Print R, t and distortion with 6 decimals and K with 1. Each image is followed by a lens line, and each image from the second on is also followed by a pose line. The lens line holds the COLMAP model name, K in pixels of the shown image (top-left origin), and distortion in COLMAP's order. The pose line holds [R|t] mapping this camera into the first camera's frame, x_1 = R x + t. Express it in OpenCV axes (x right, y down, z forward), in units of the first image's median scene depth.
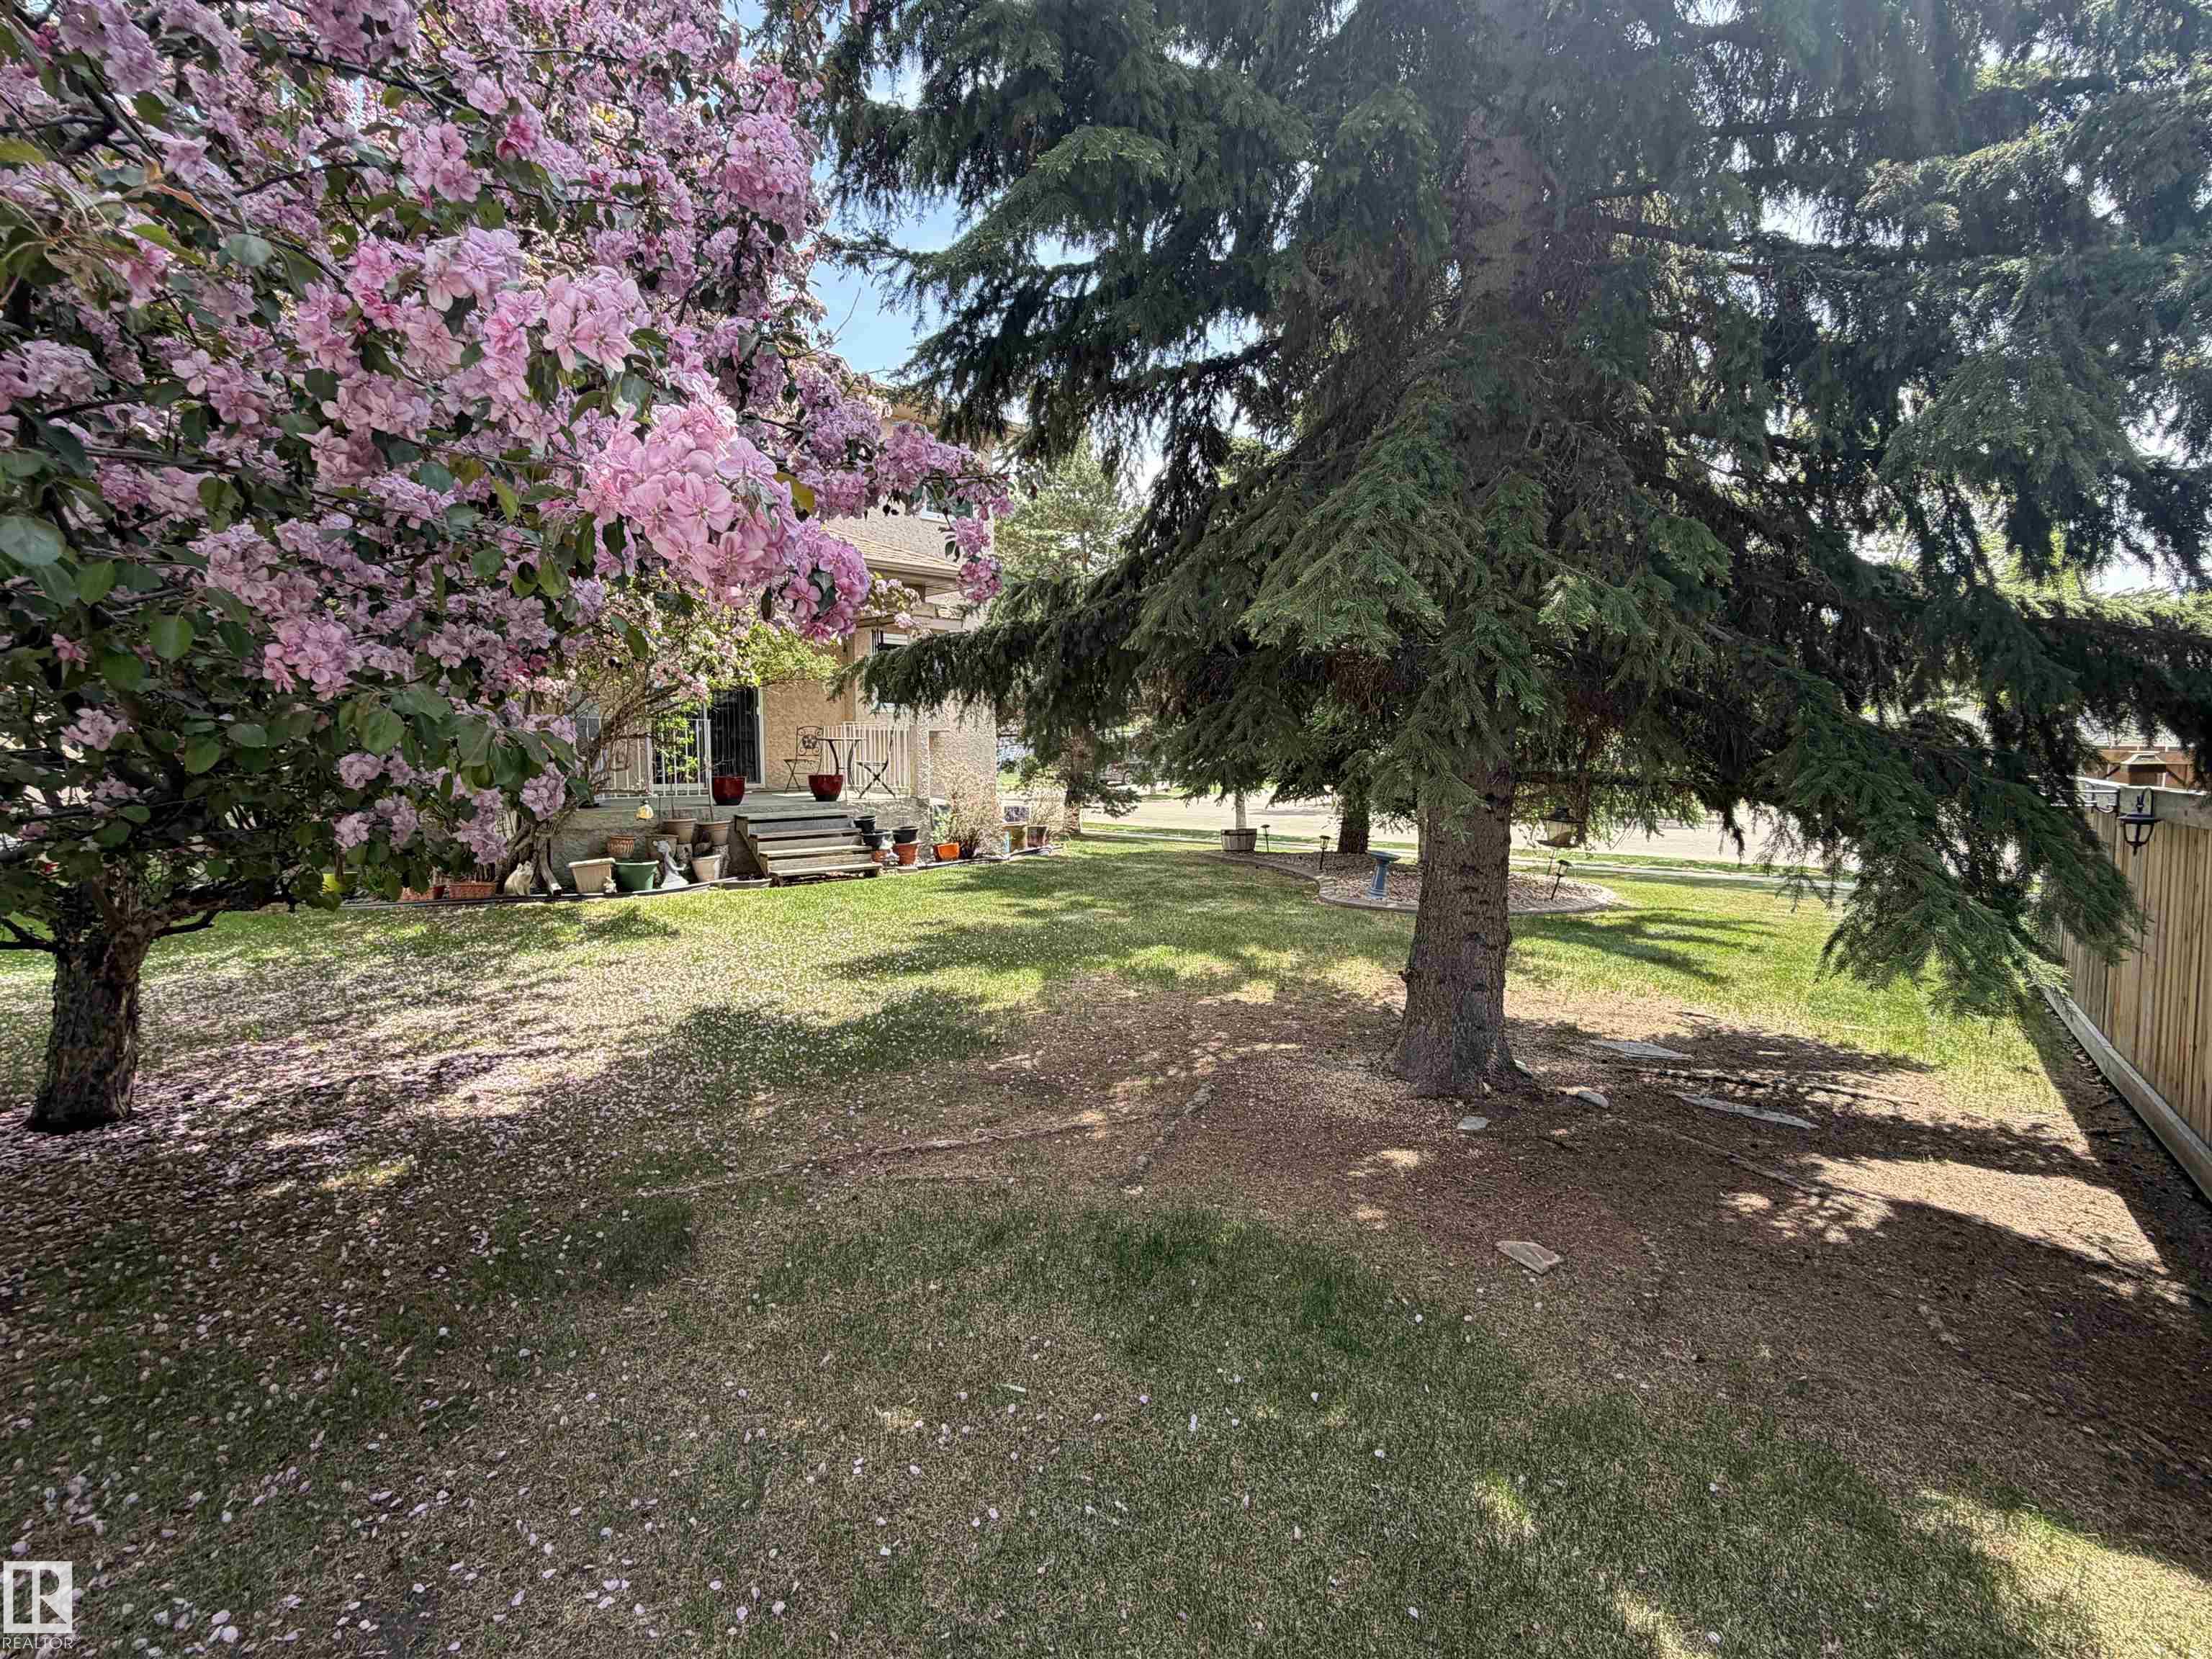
lens RADIAL K [[1076.1, 0, 1103.0], [0, 1076.1, 840.2], [0, 0, 1]] dist [0.002861, -0.000024]
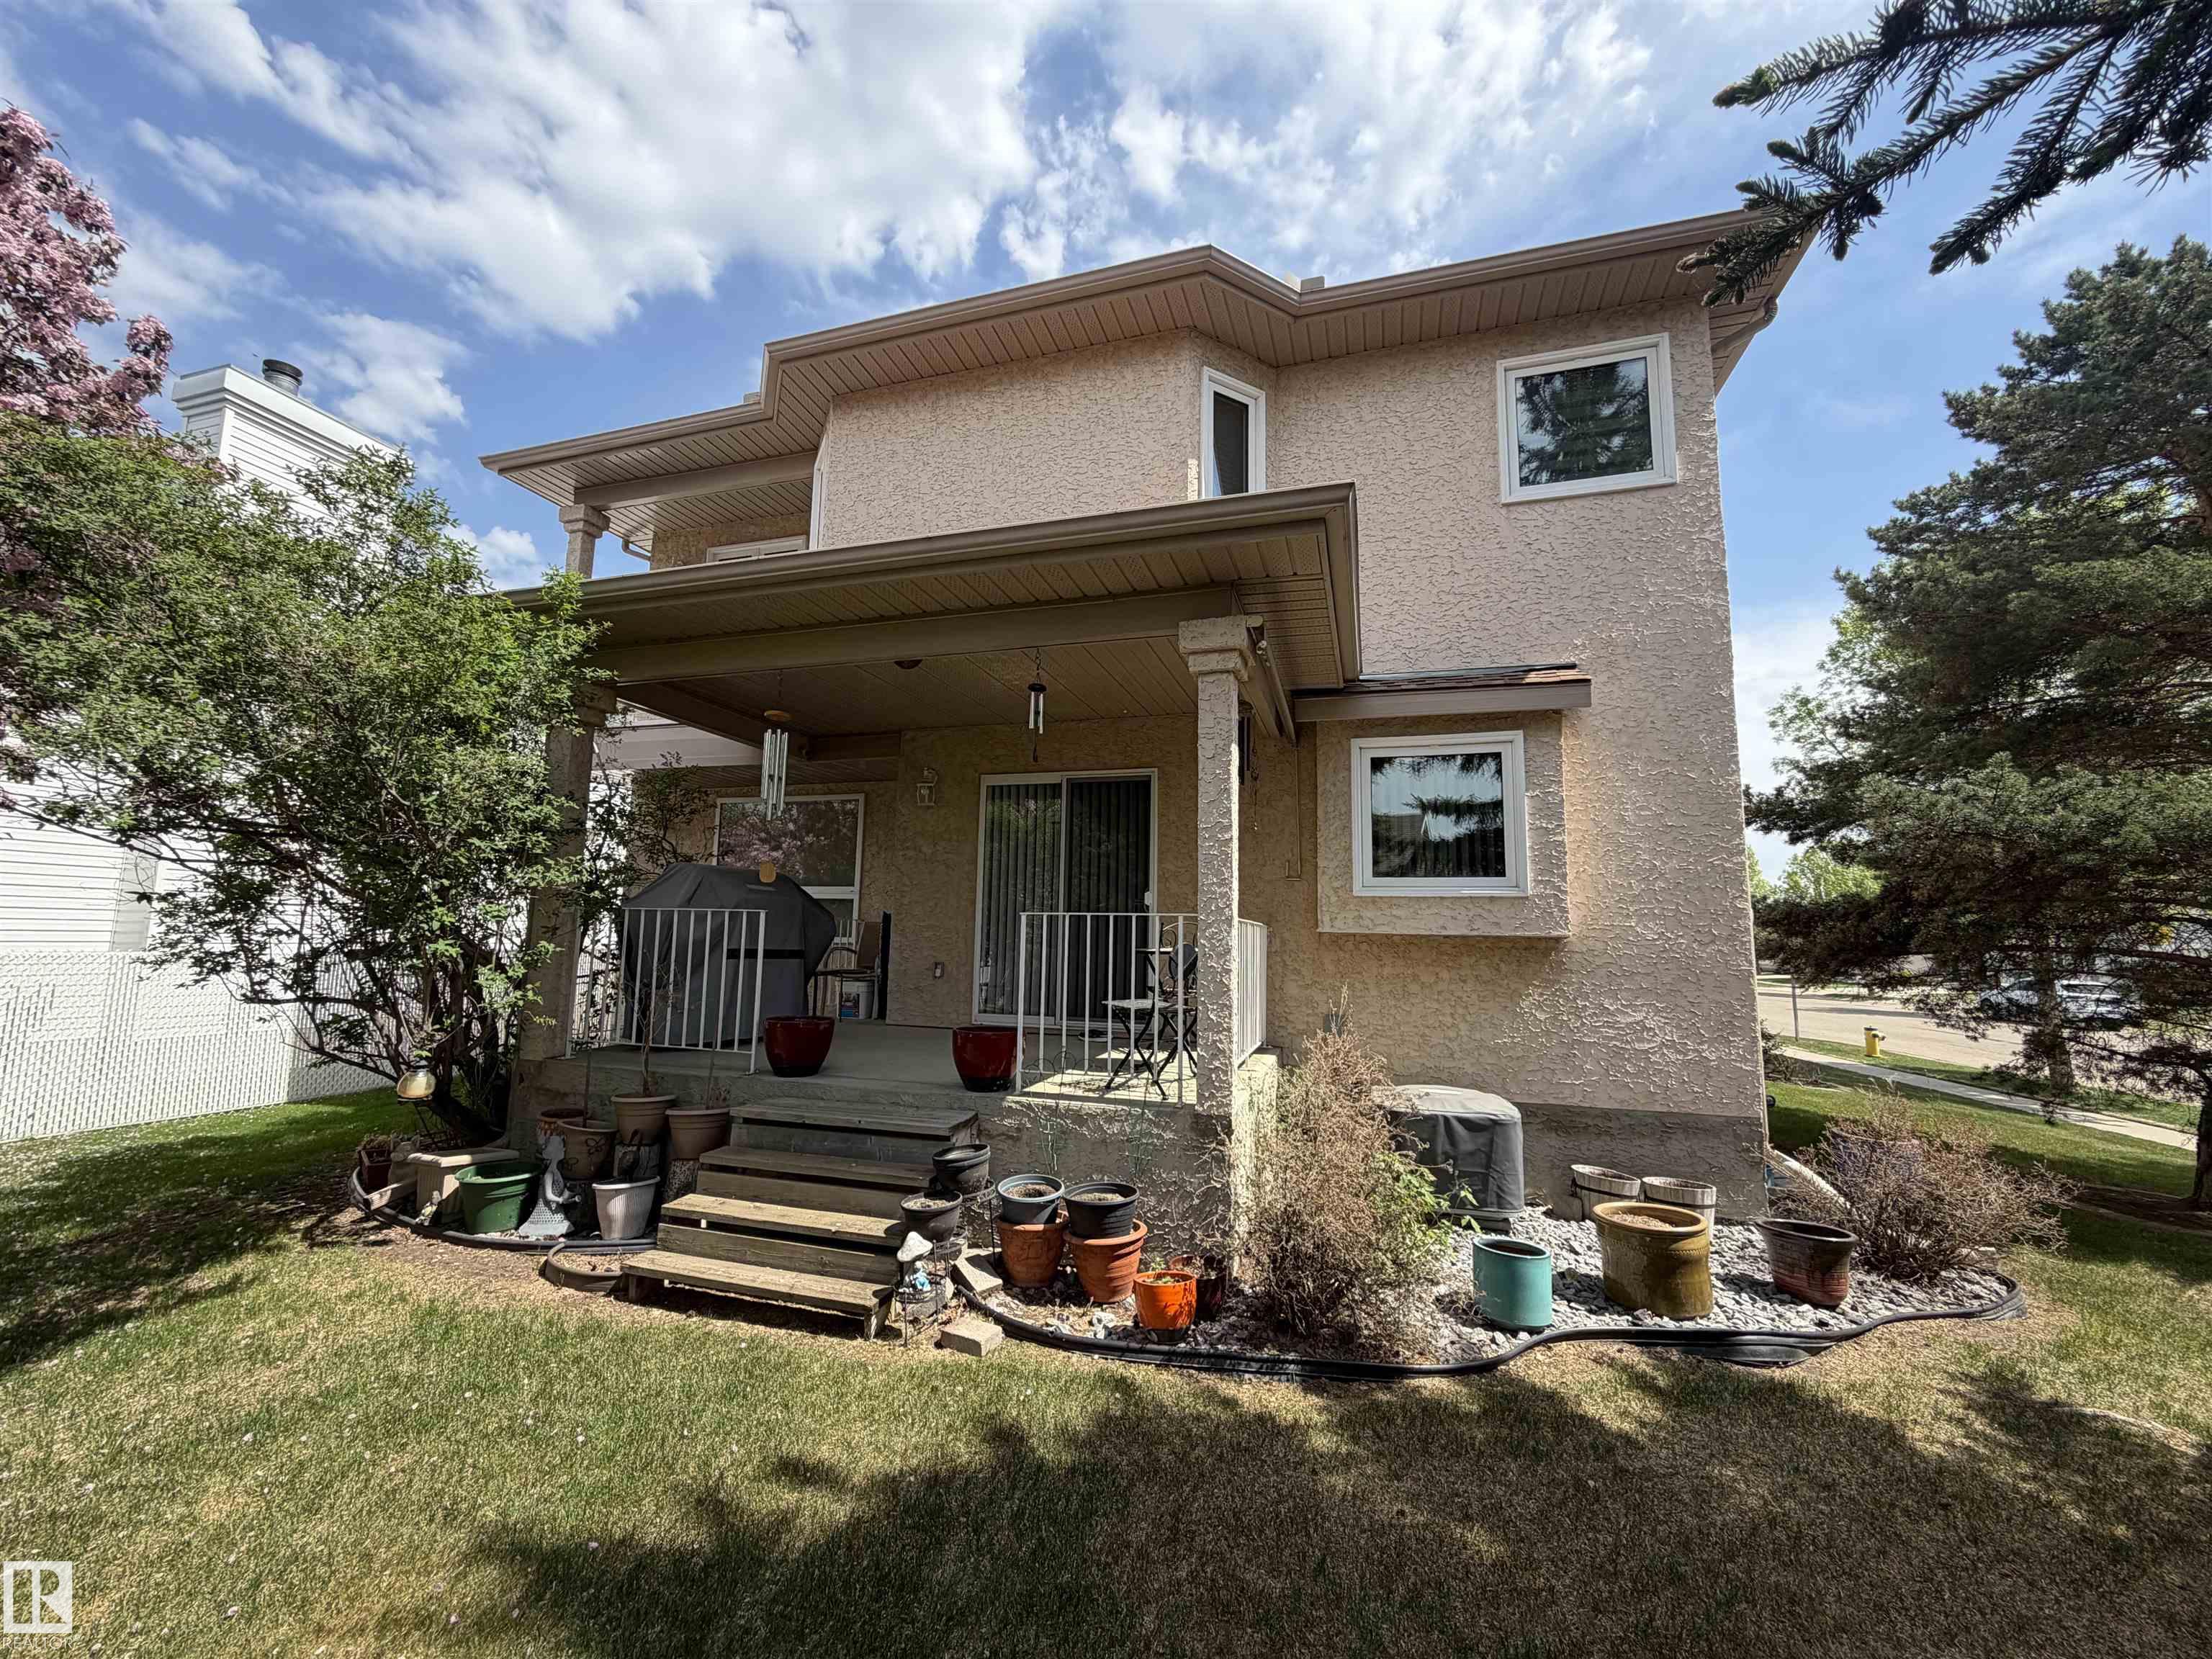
lens RADIAL K [[882.7, 0, 1095.2], [0, 882.7, 833.4], [0, 0, 1]] dist [0.003427, -0.000997]
pose [[0.486740, -0.087429, -0.869161, 0.121007], [-0.096373, 0.983531, -0.152904, -0.111650], [0.868214, 0.158188, 0.470298, 1.062551]]
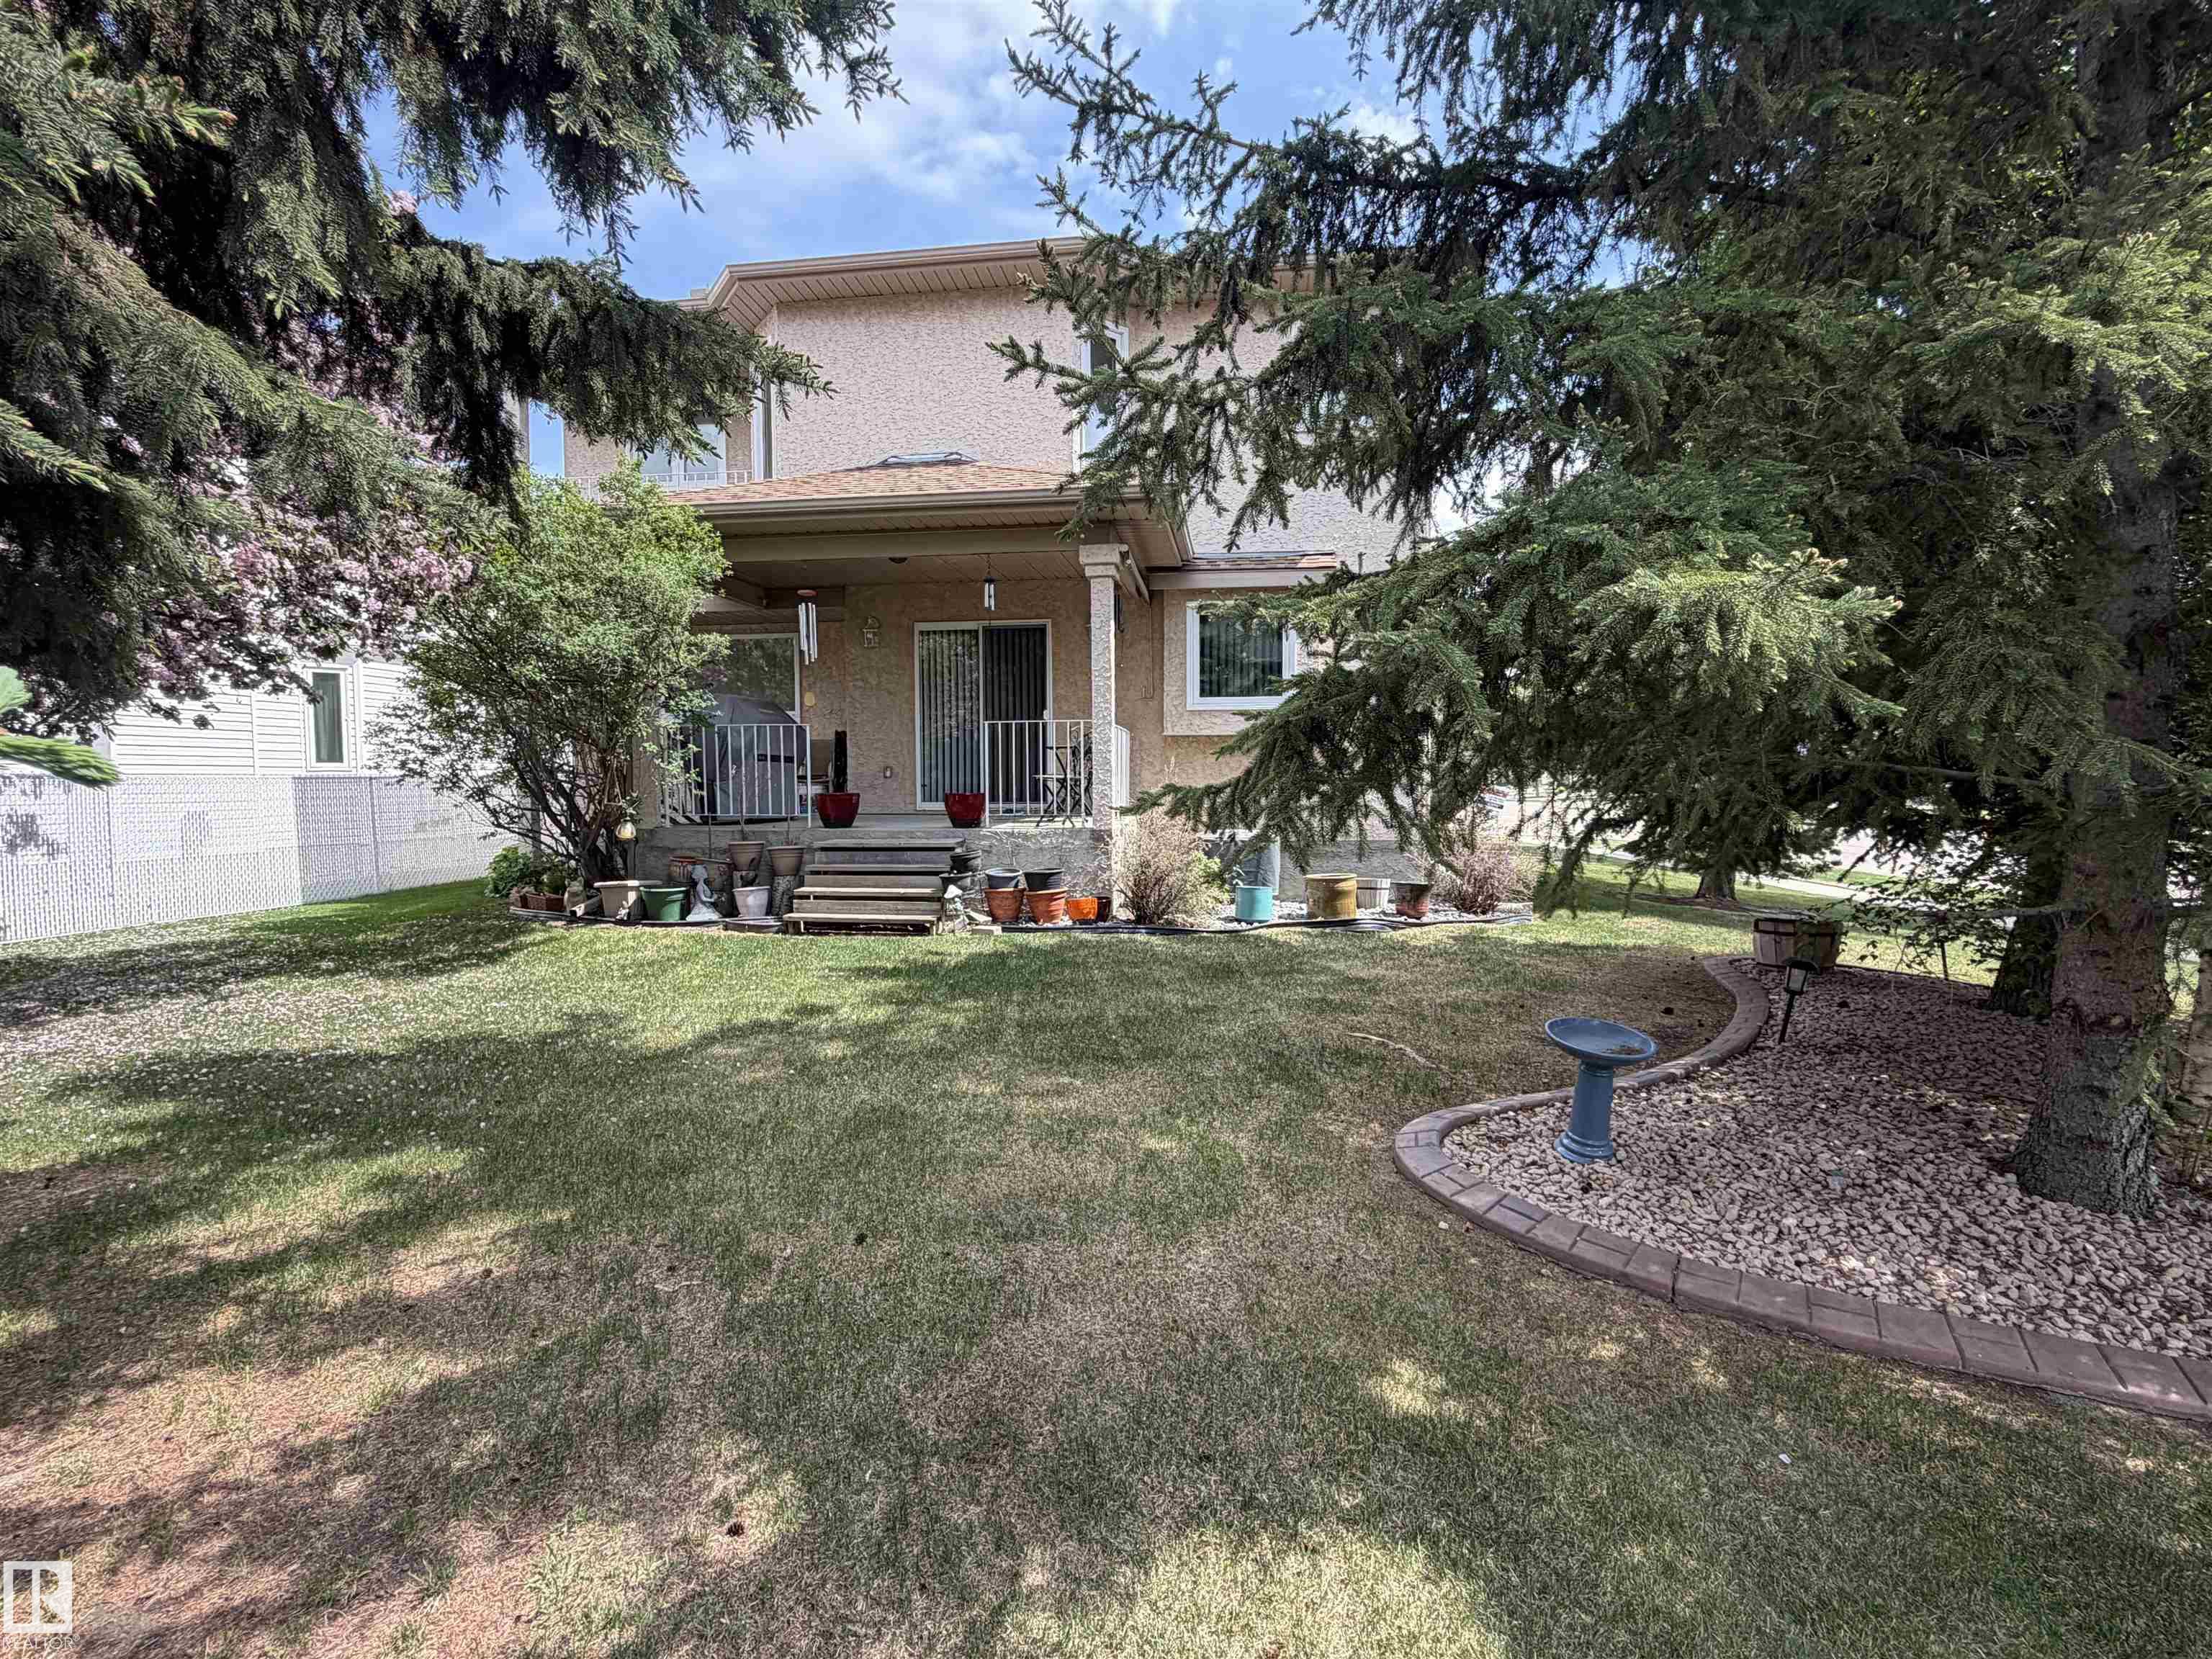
lens RADIAL K [[1076.1, 0, 1101.1], [0, 1076.1, 830.5], [0, 0, 1]] dist [0.002861, -0.000024]
pose [[0.624996, 0.040563, -0.779573, 0.488768], [-0.063593, 0.997975, 0.000943, -0.050971], [0.778033, 0.048986, 0.626310, 0.752851]]
